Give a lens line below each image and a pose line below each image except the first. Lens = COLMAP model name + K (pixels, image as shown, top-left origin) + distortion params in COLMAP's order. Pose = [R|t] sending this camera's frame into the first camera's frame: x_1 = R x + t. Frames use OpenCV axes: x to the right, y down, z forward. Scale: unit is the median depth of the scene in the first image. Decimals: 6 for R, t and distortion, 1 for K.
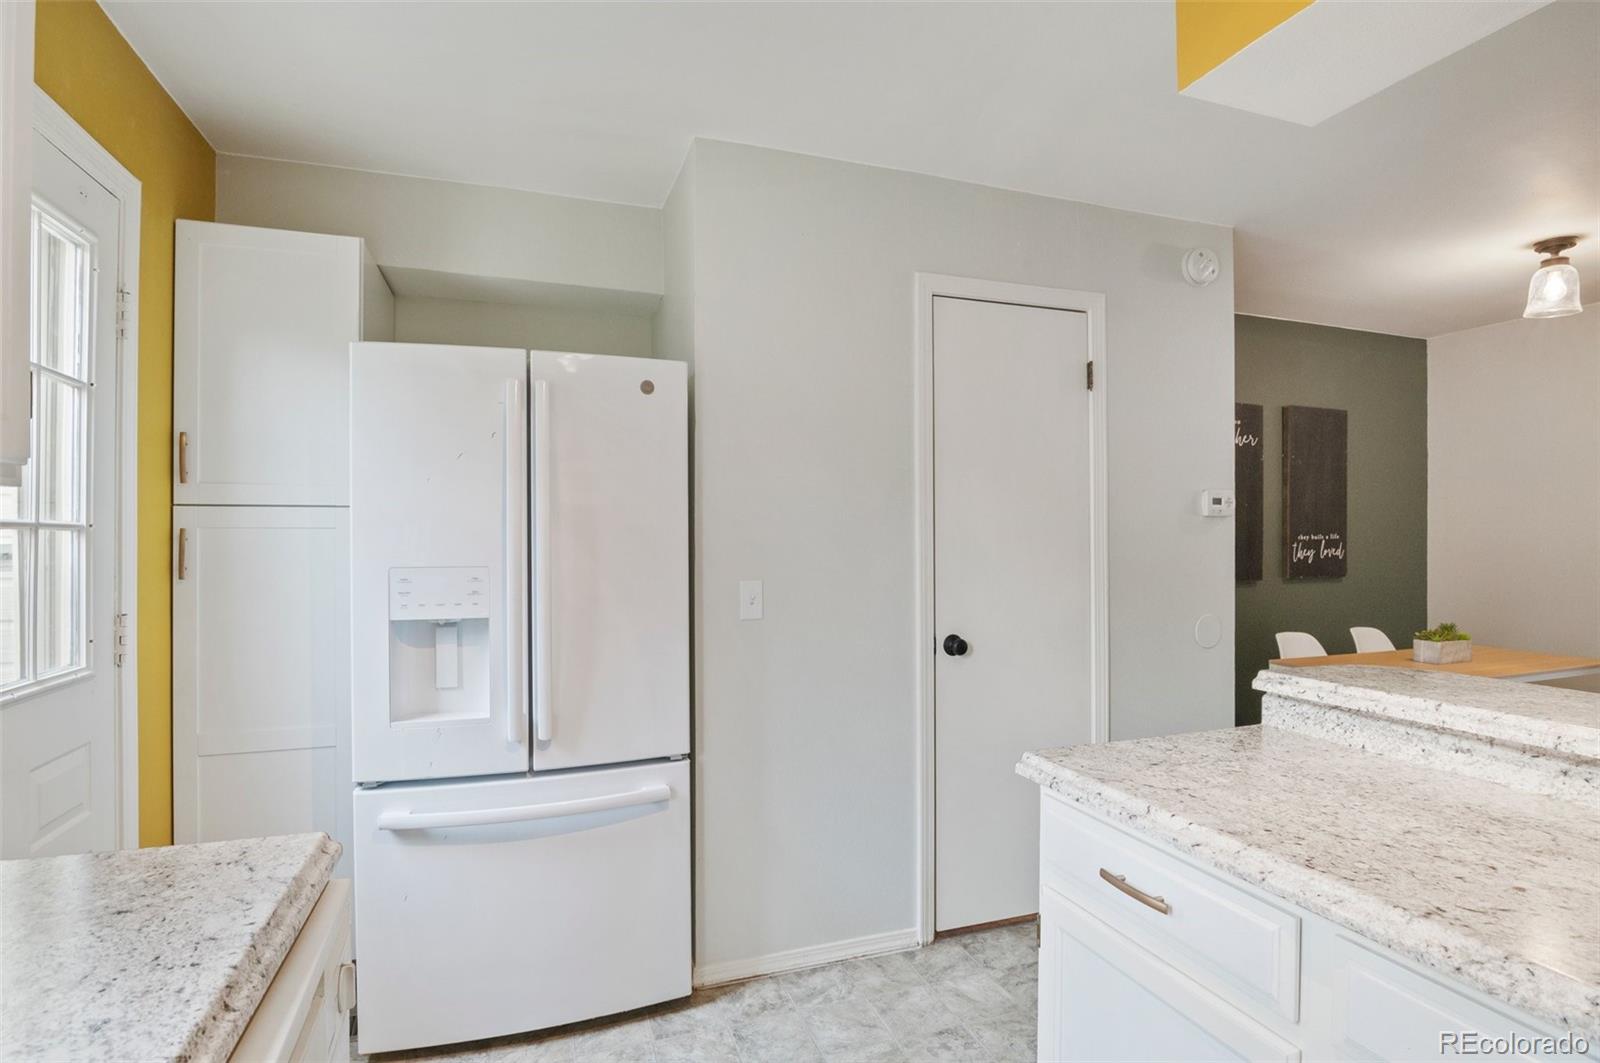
lens RADIAL K [[807.6, 0, 786.8], [0, 807.6, 537.5], [0, 0, 1]] dist [-0.037560, 0.005030]
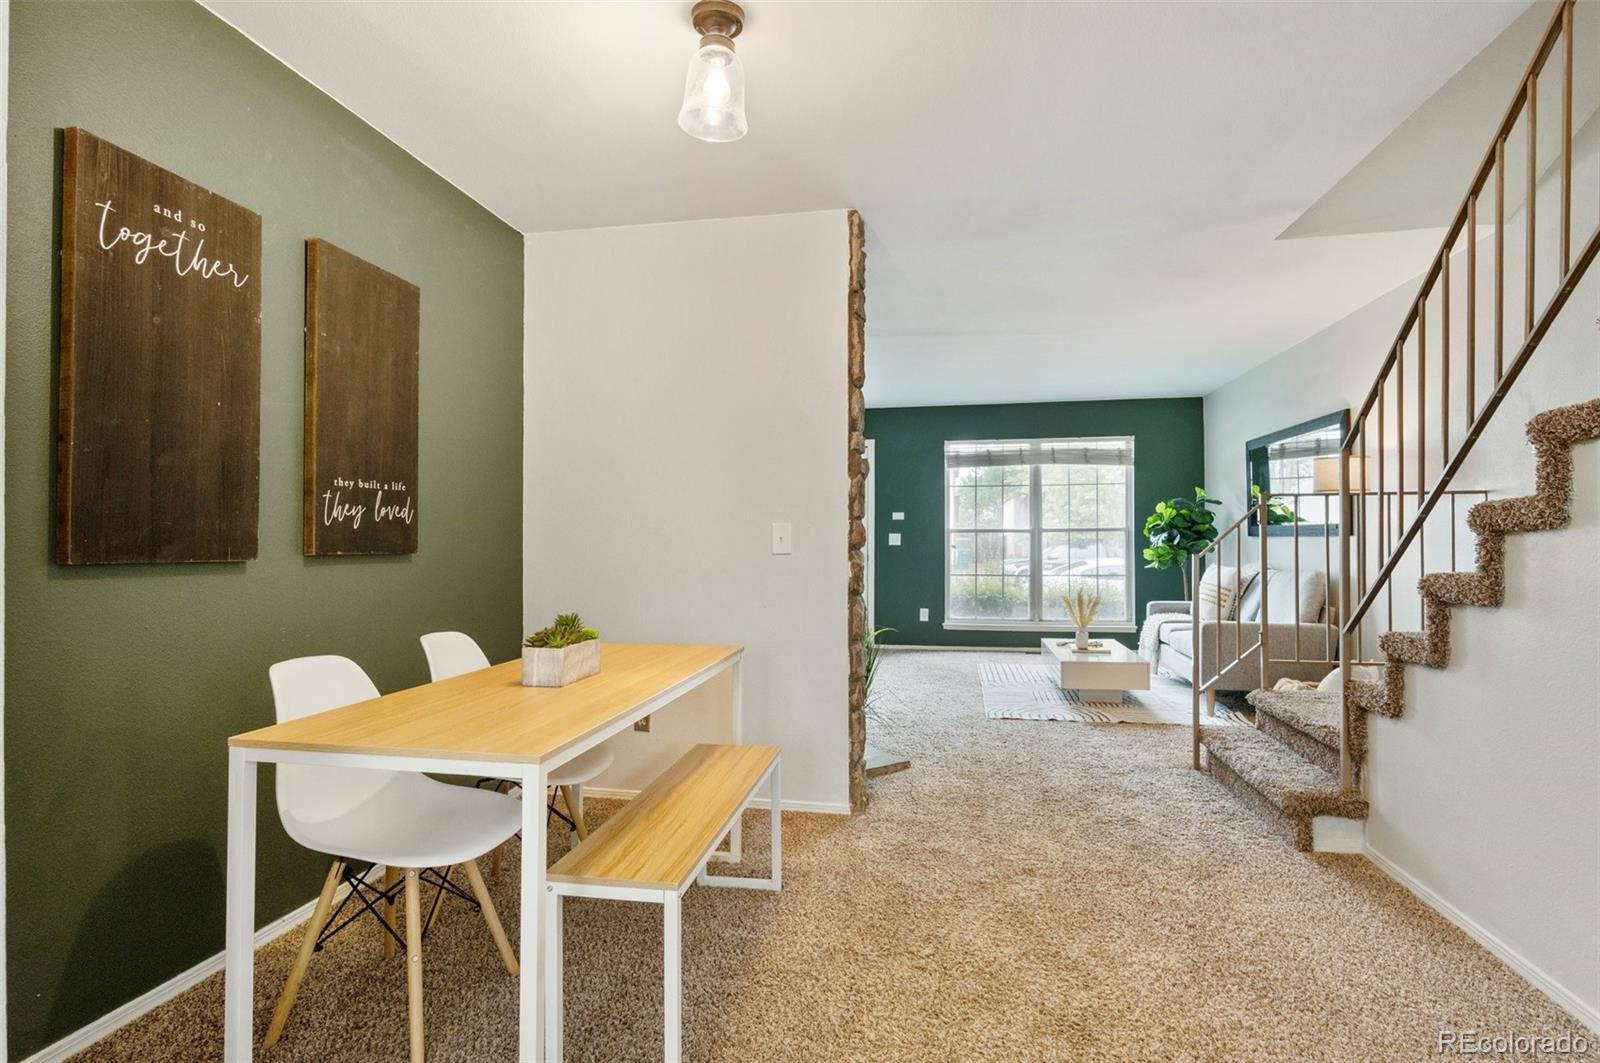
lens RADIAL K [[786.8, 0, 808.2], [0, 786.8, 542.1], [0, 0, 1]] dist [-0.023491, -0.002499]
pose [[0.491239, -0.001454, 0.871024, 0.367852], [0.006585, 0.999976, -0.002044, 0.049970], [-0.871000, 0.006739, 0.491237, 0.494241]]
